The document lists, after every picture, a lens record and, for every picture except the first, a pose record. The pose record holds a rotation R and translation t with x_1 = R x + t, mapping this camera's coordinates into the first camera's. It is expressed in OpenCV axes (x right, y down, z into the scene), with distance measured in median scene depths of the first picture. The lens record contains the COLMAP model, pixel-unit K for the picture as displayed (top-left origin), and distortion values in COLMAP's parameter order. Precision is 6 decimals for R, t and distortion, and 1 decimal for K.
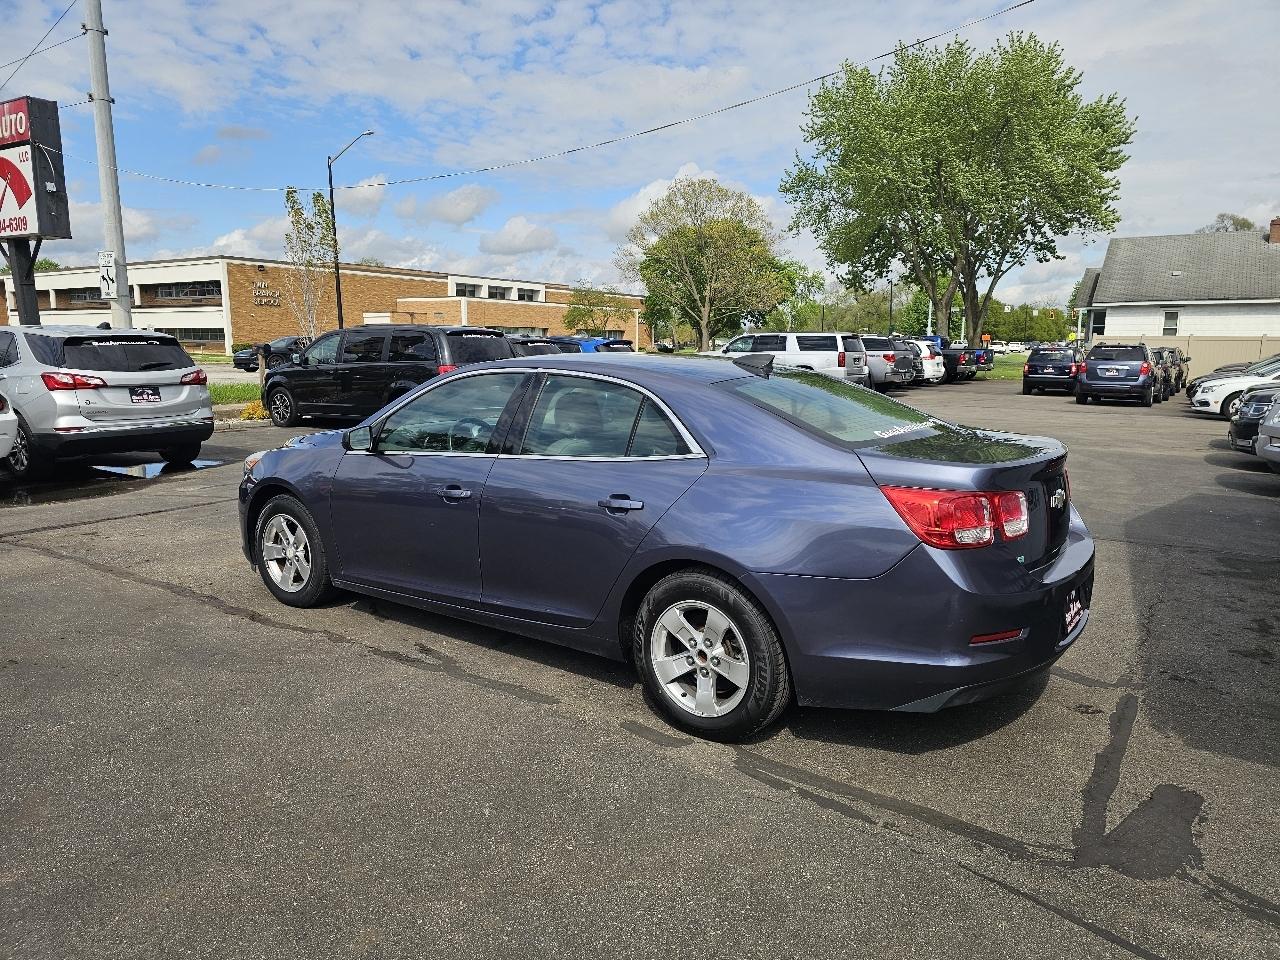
lens RADIAL K [[848.1, 0, 642.8], [0, 848.1, 481.2], [0, 0, 1]] dist [0.073462, -0.068610]
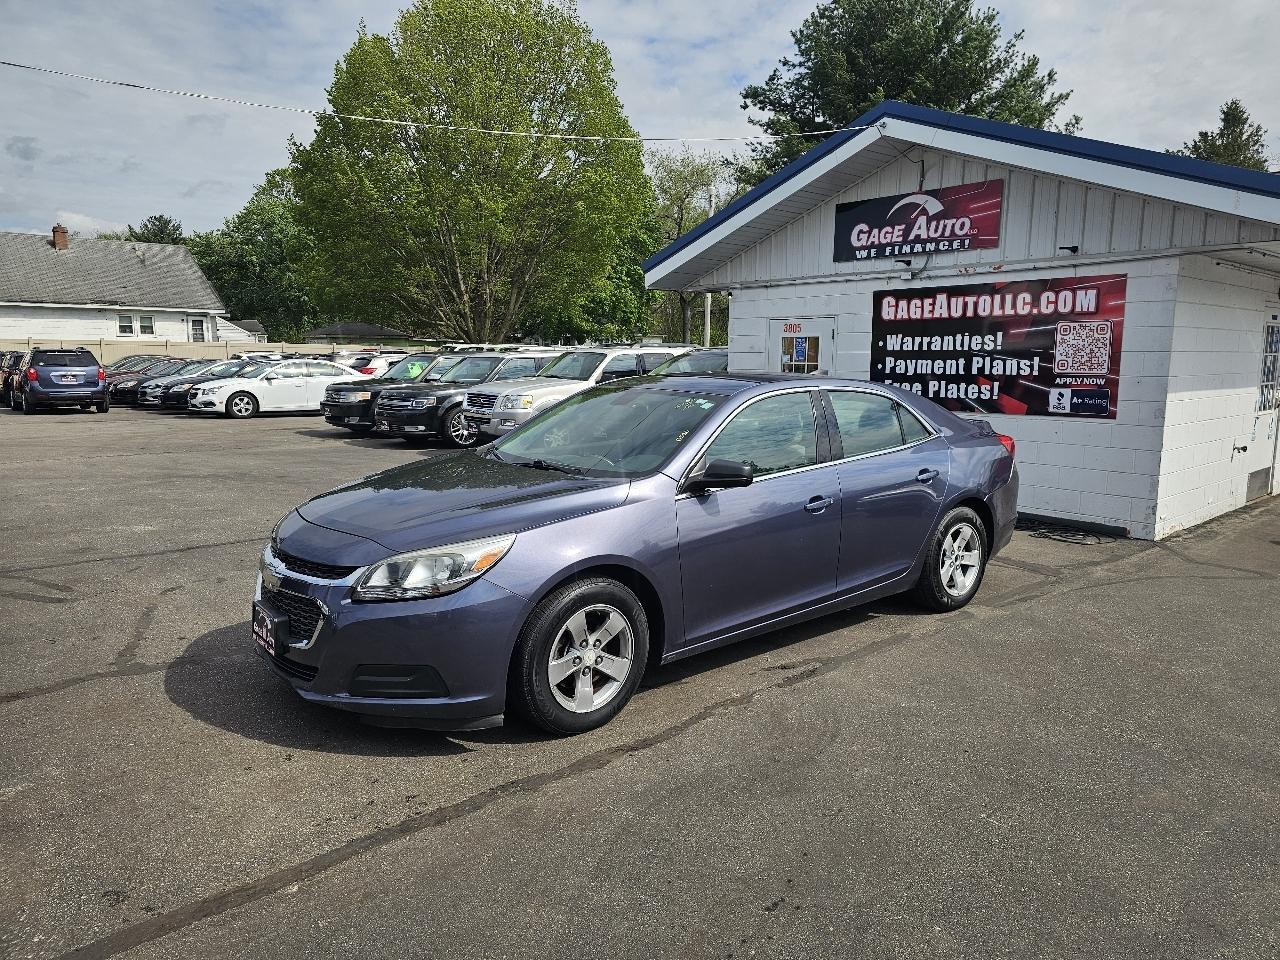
lens RADIAL K [[848.1, 0, 642.8], [0, 848.1, 481.2], [0, 0, 1]] dist [0.073462, -0.068610]
pose [[0.257403, -0.148316, 0.954854, -0.263276], [0.149347, 0.982383, 0.112332, -0.034012], [-0.954693, 0.113690, 0.275019, 0.182296]]
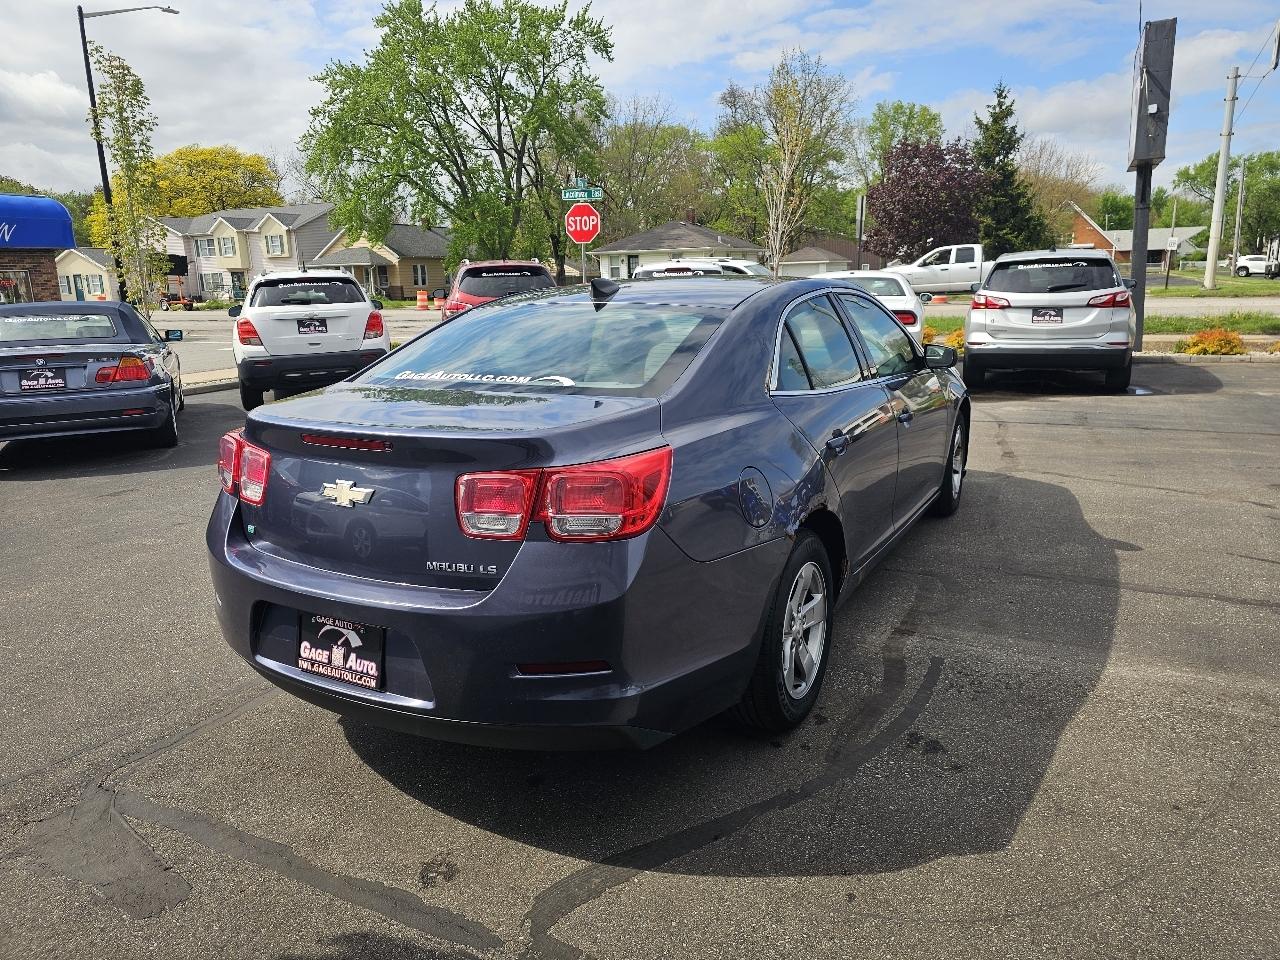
lens RADIAL K [[849.8, 0, 648.2], [0, 849.8, 474.3], [0, 0, 1]] dist [0.053127, -0.040546]
pose [[0.133109, 0.213837, -0.967758, 0.192133], [-0.133186, 0.971450, 0.196334, -0.026061], [0.982112, 0.102758, 0.157789, 0.185458]]
